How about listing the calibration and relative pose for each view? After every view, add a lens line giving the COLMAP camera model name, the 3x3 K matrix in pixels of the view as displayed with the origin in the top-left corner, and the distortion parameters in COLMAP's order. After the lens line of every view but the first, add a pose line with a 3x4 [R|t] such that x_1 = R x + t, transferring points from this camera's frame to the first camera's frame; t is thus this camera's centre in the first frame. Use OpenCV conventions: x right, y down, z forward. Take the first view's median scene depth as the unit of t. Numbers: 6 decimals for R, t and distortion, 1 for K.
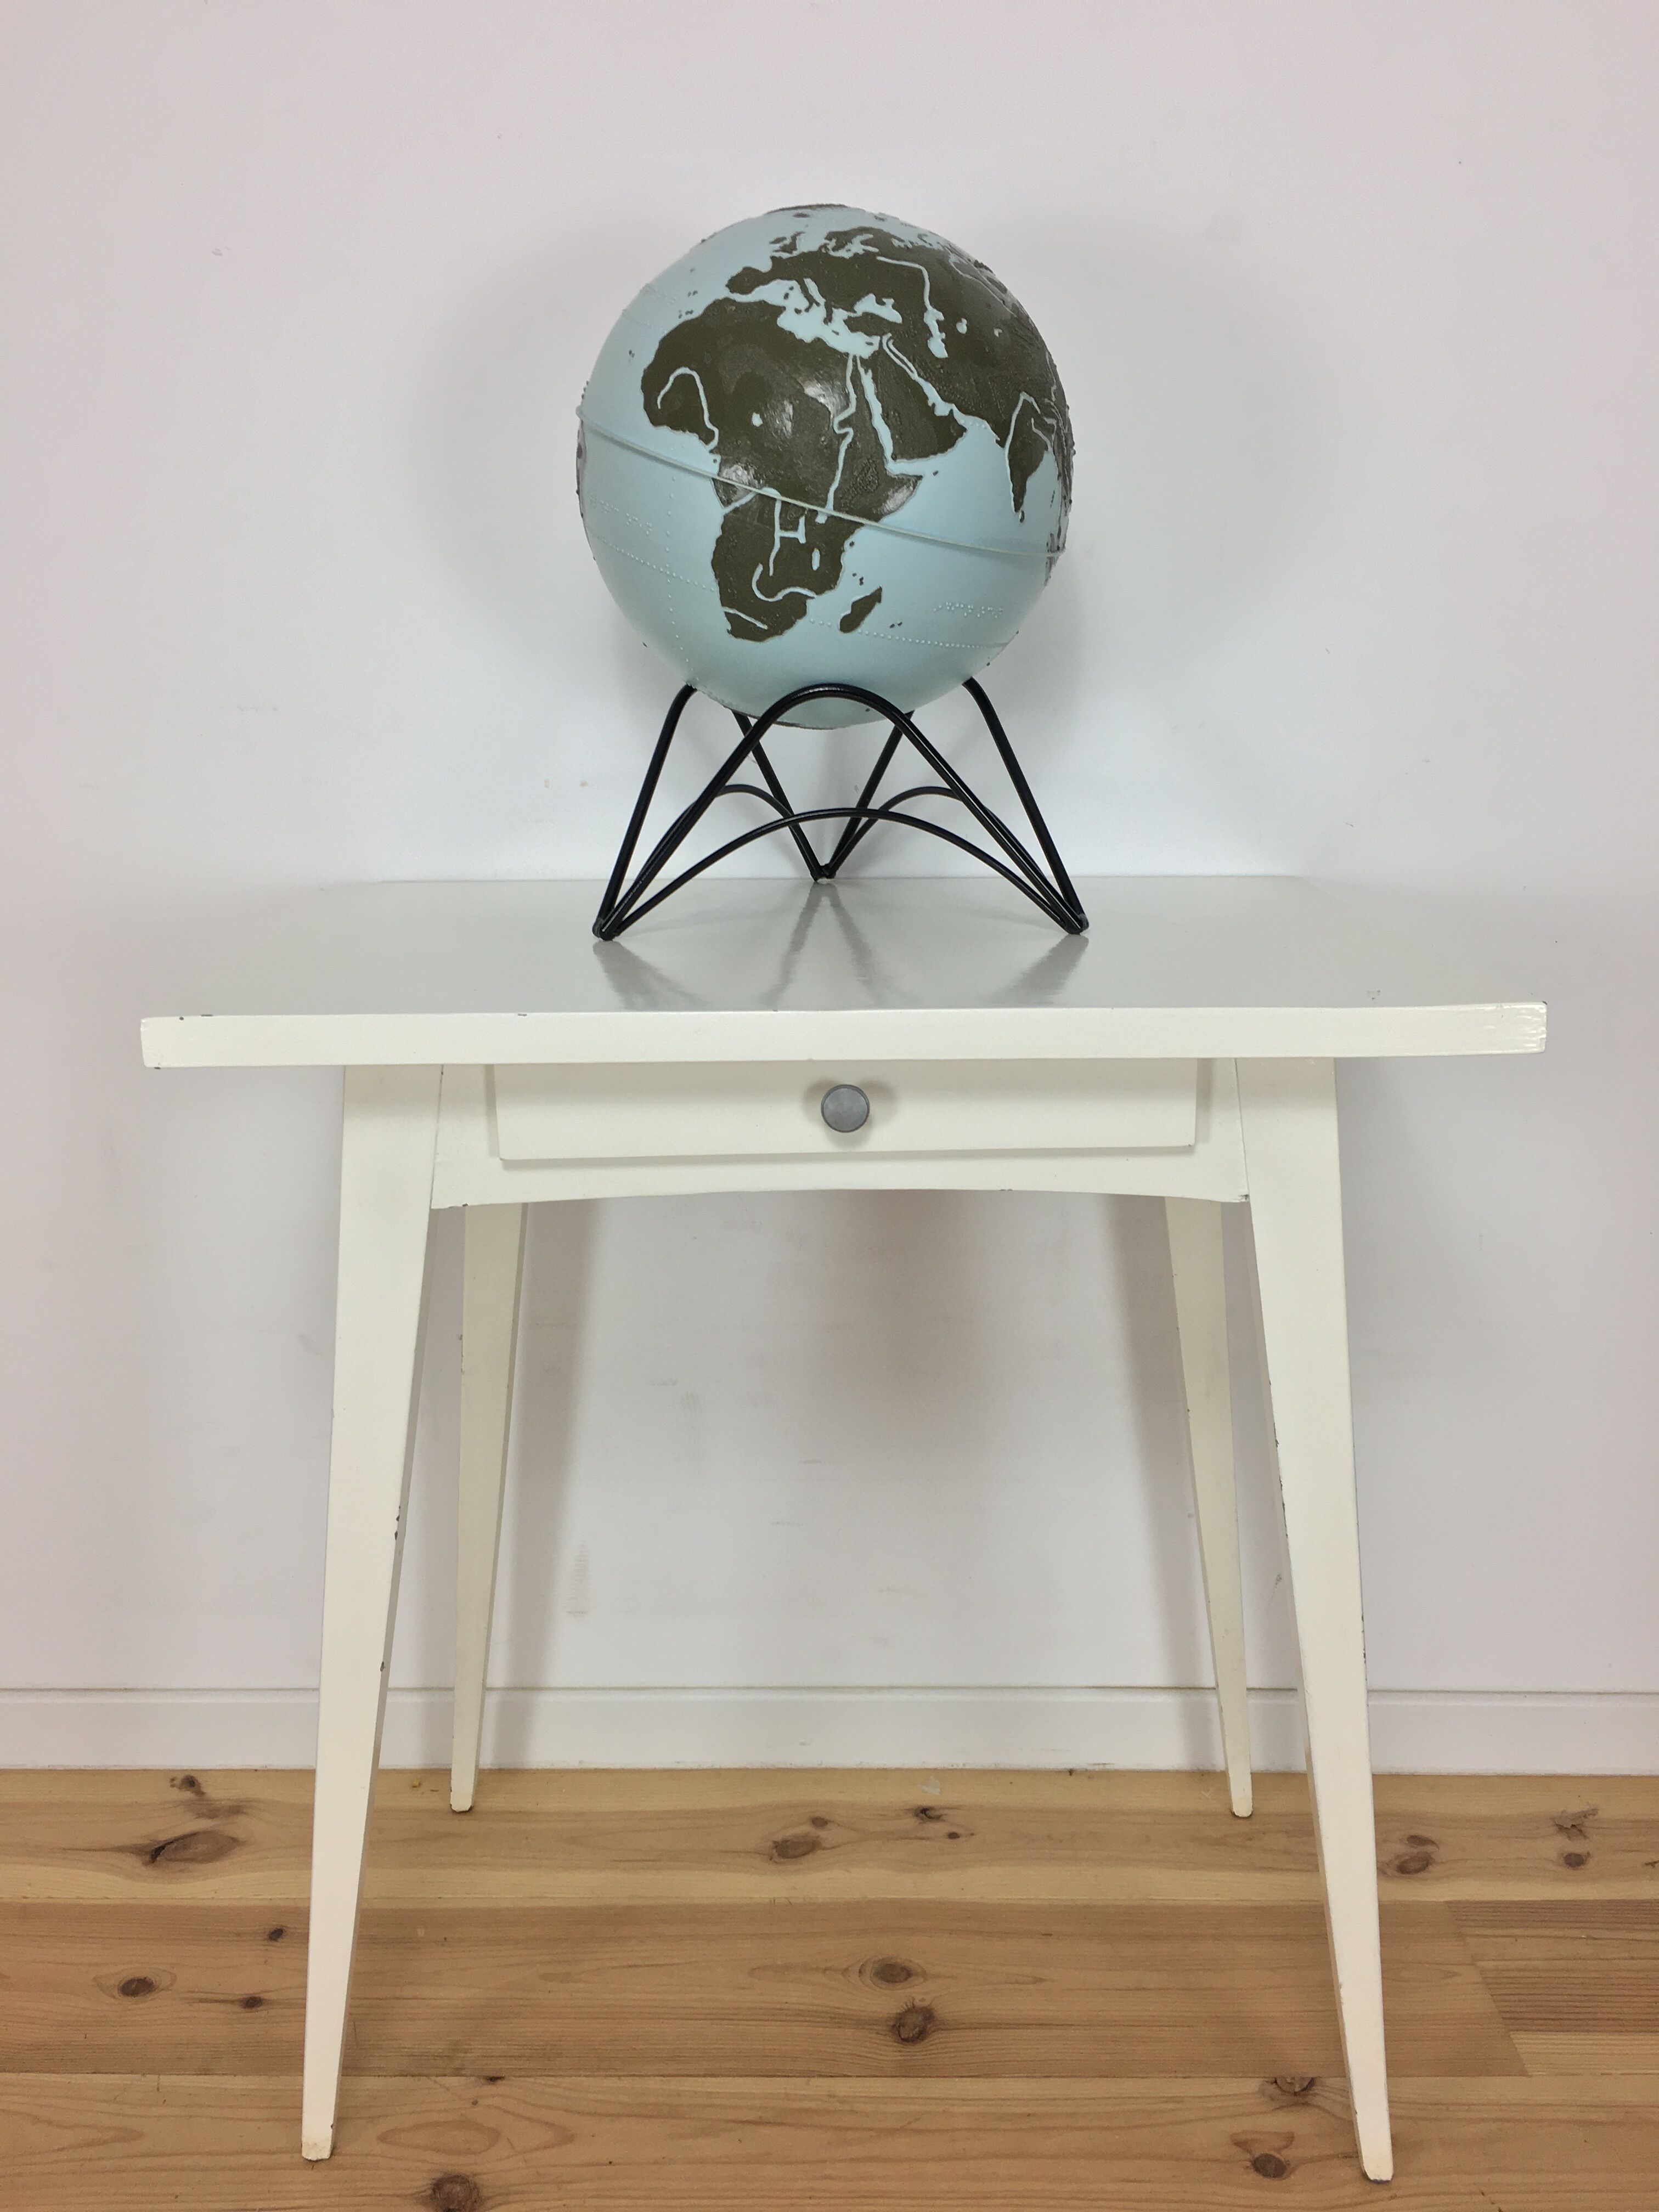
lens RADIAL K [[1895.6, 0, 836.9], [0, 1895.6, 1114.5], [0, 0, 1]] dist [0.032908, -0.001680]
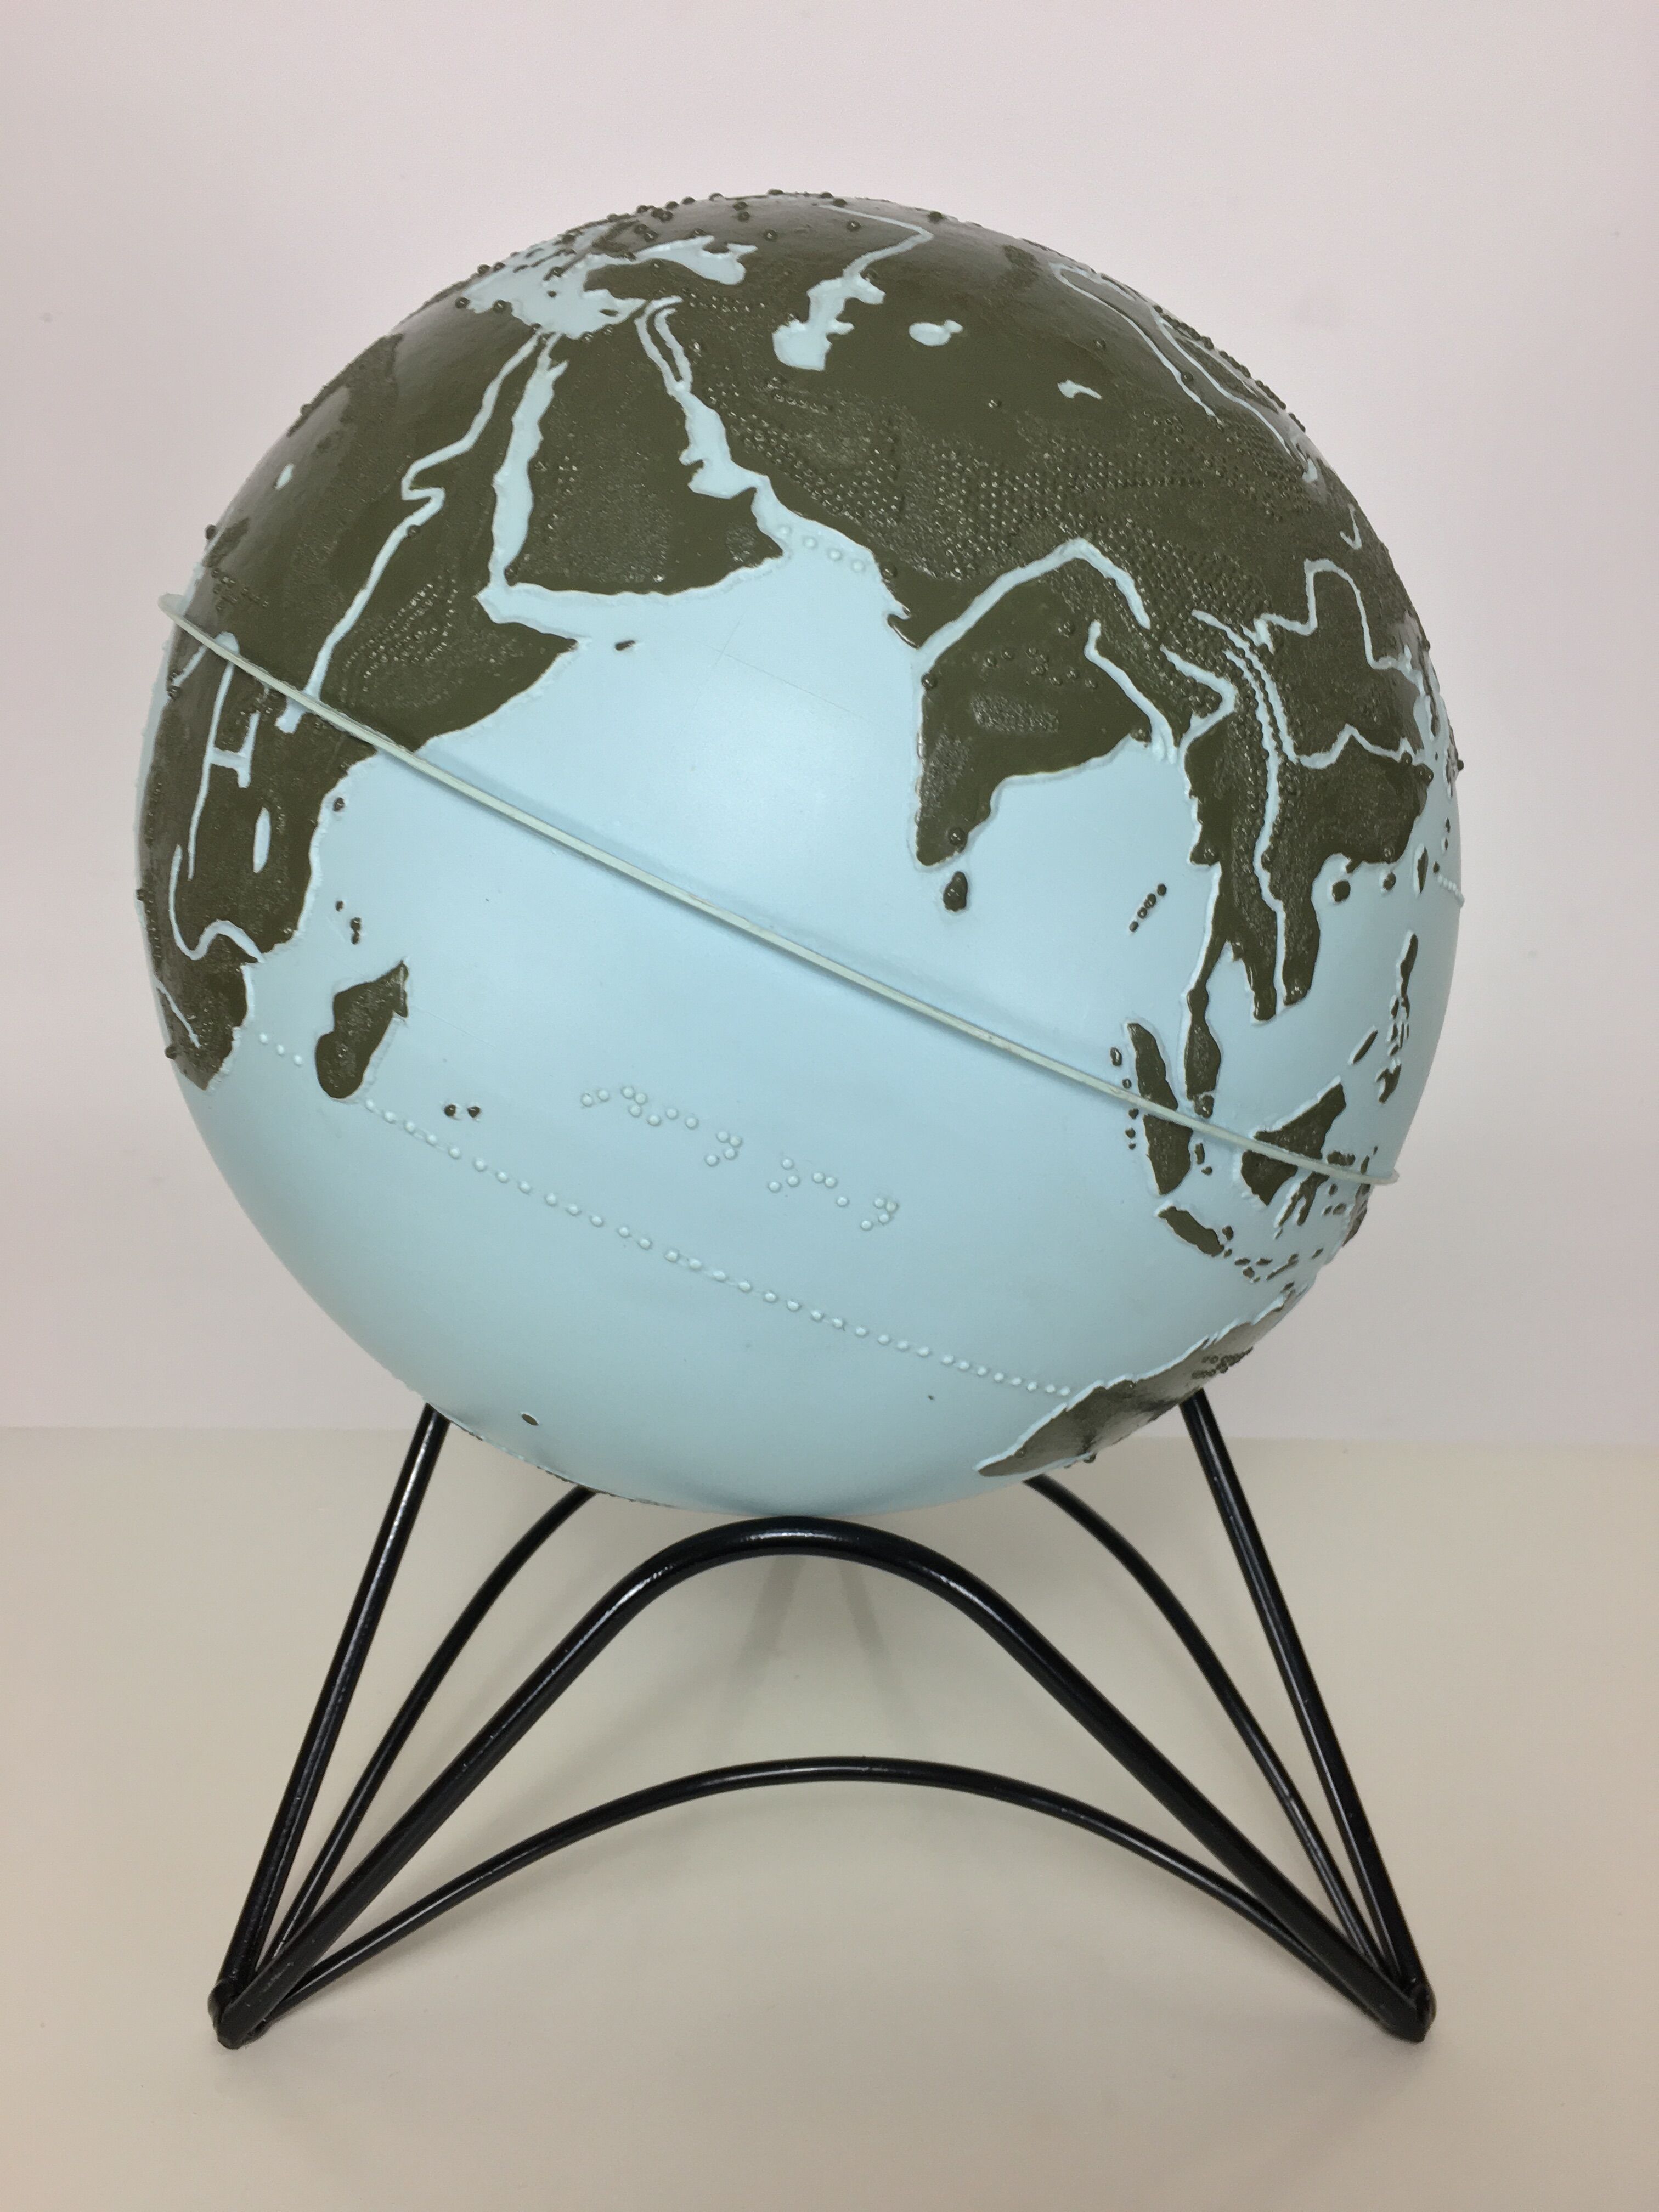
lens RADIAL K [[1895.6, 0, 845.0], [0, 1895.6, 1110.5], [0, 0, 1]] dist [0.032908, -0.001680]
pose [[0.795426, 0.190591, -0.575303, 0.268740], [-0.437593, 0.837365, -0.327617, -0.190583], [0.419297, 0.512343, 0.749463, 0.825088]]
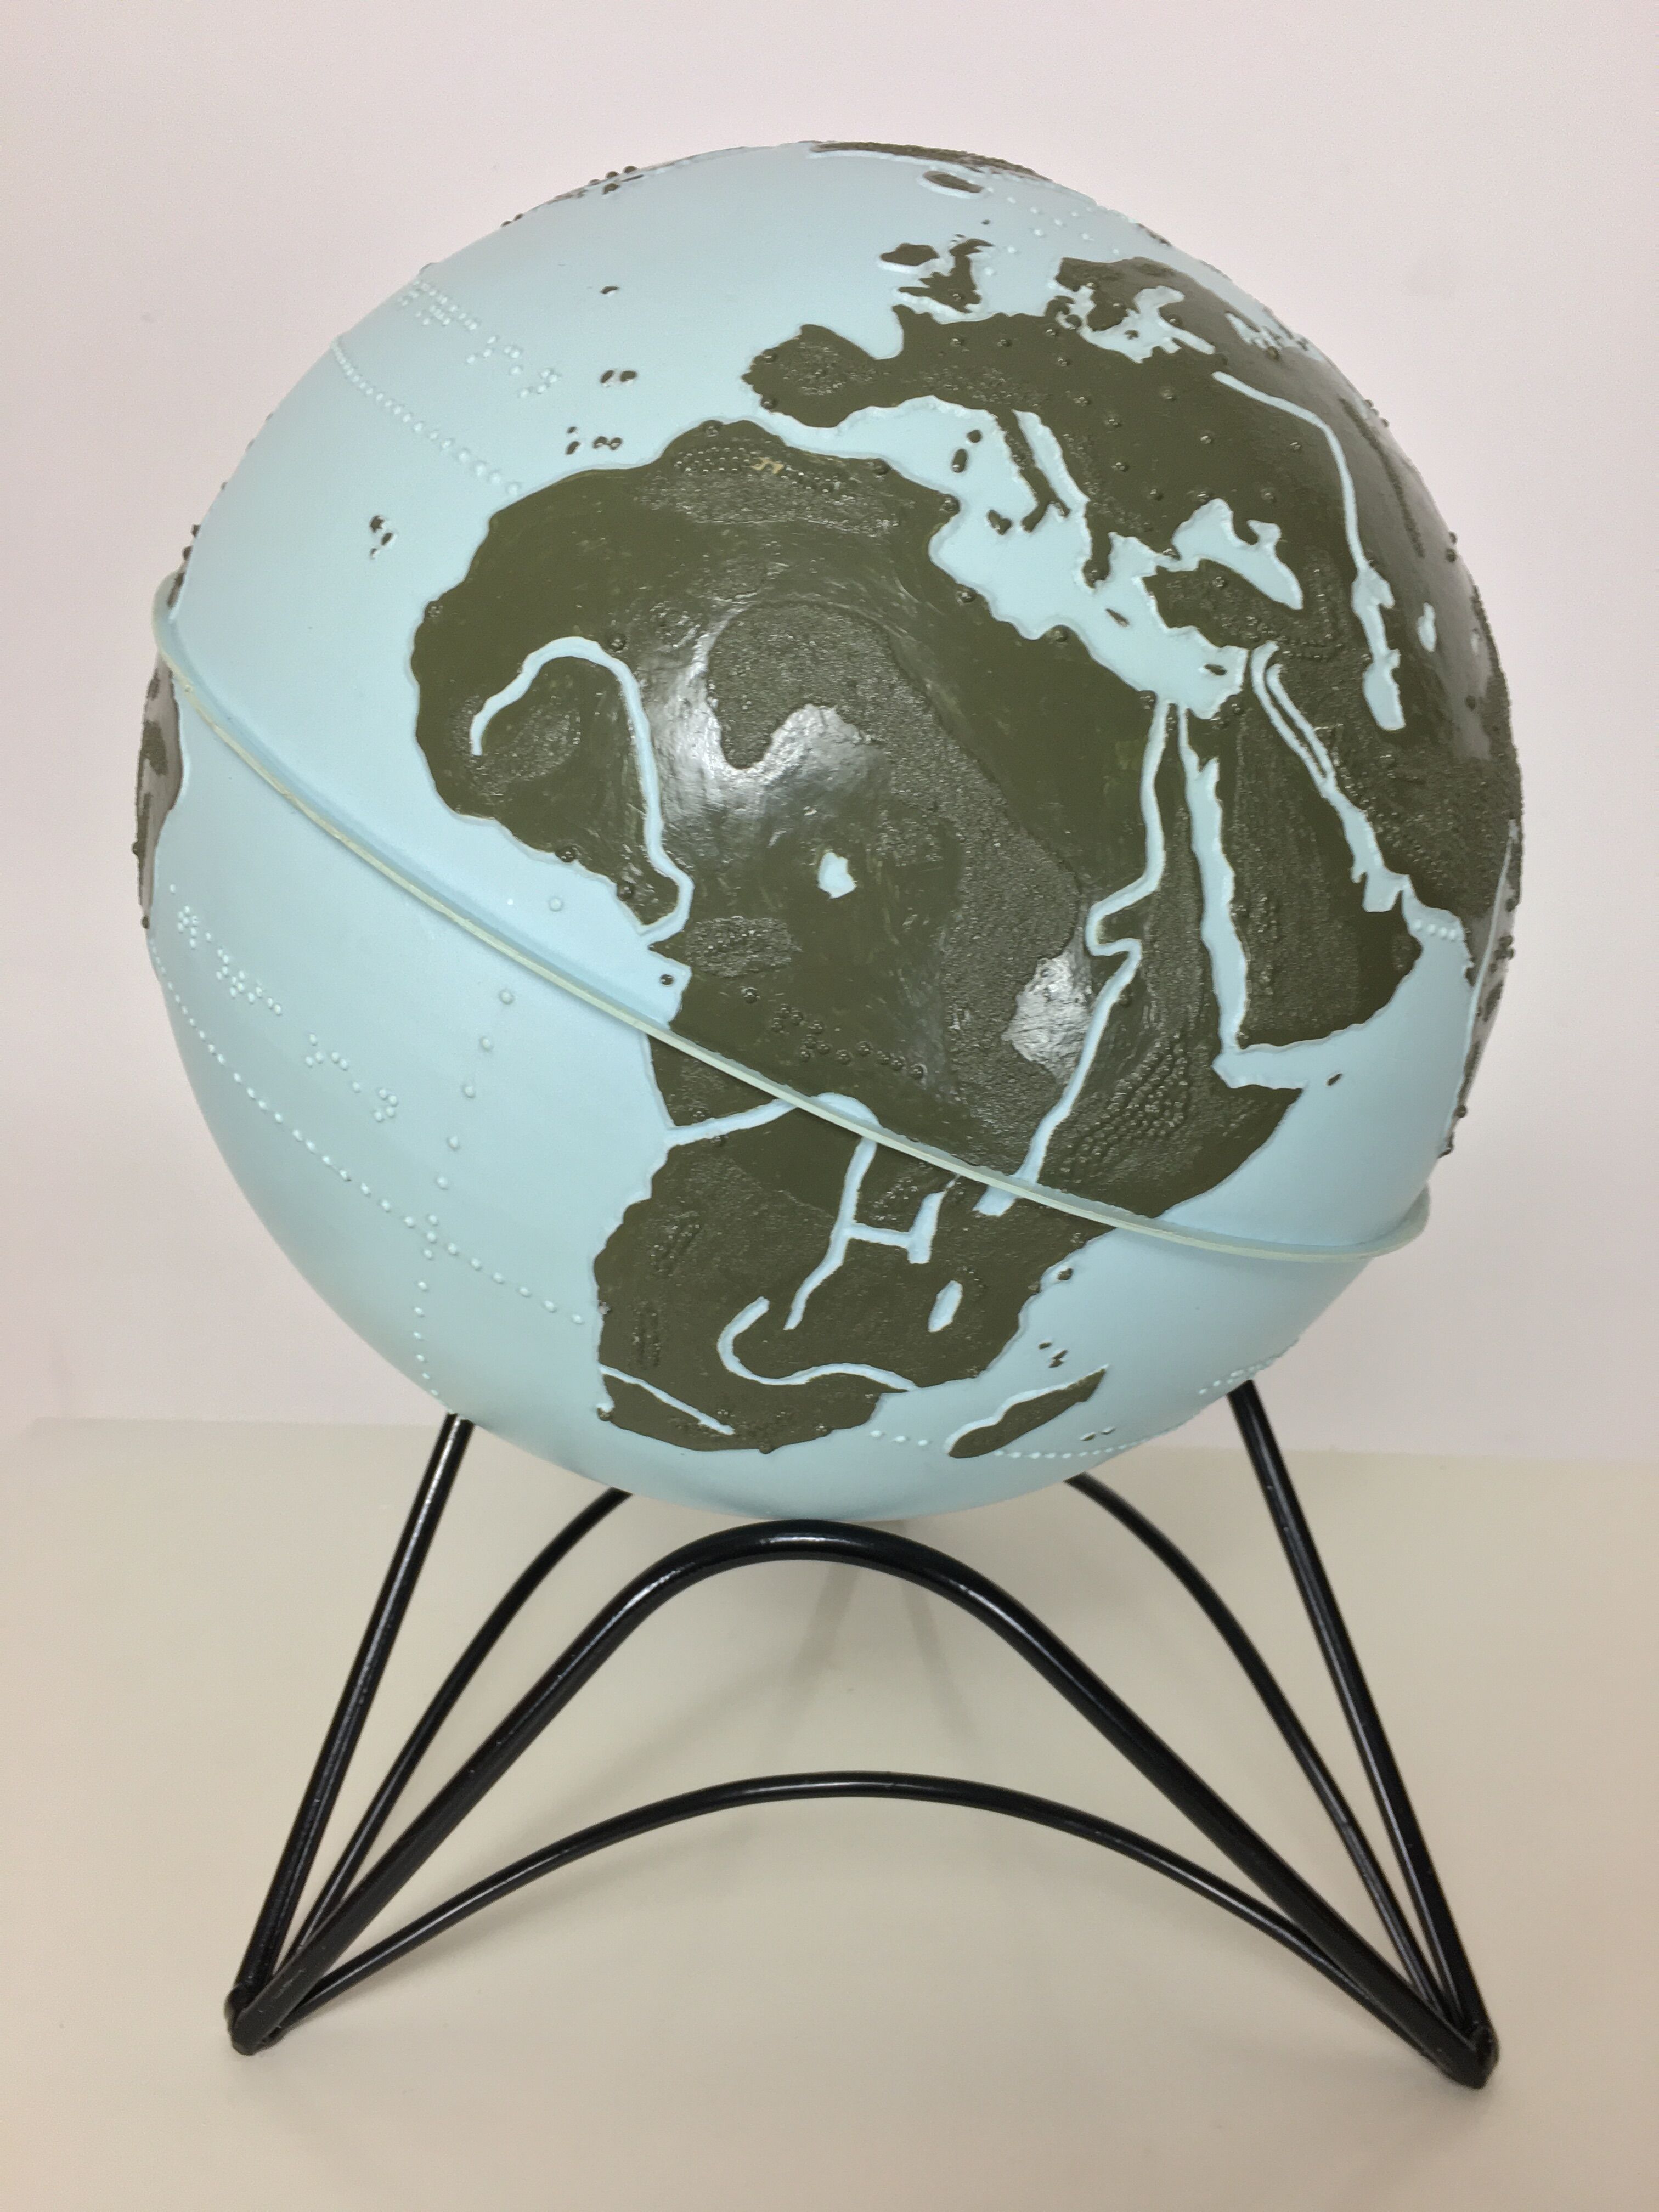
lens RADIAL K [[1895.6, 0, 832.3], [0, 1895.6, 1112.1], [0, 0, 1]] dist [0.032908, -0.001680]
pose [[0.960999, 0.080622, 0.264539, -0.114329], [-0.089698, 0.995717, 0.022387, -0.331206], [-0.261601, -0.045243, 0.964115, 0.711598]]
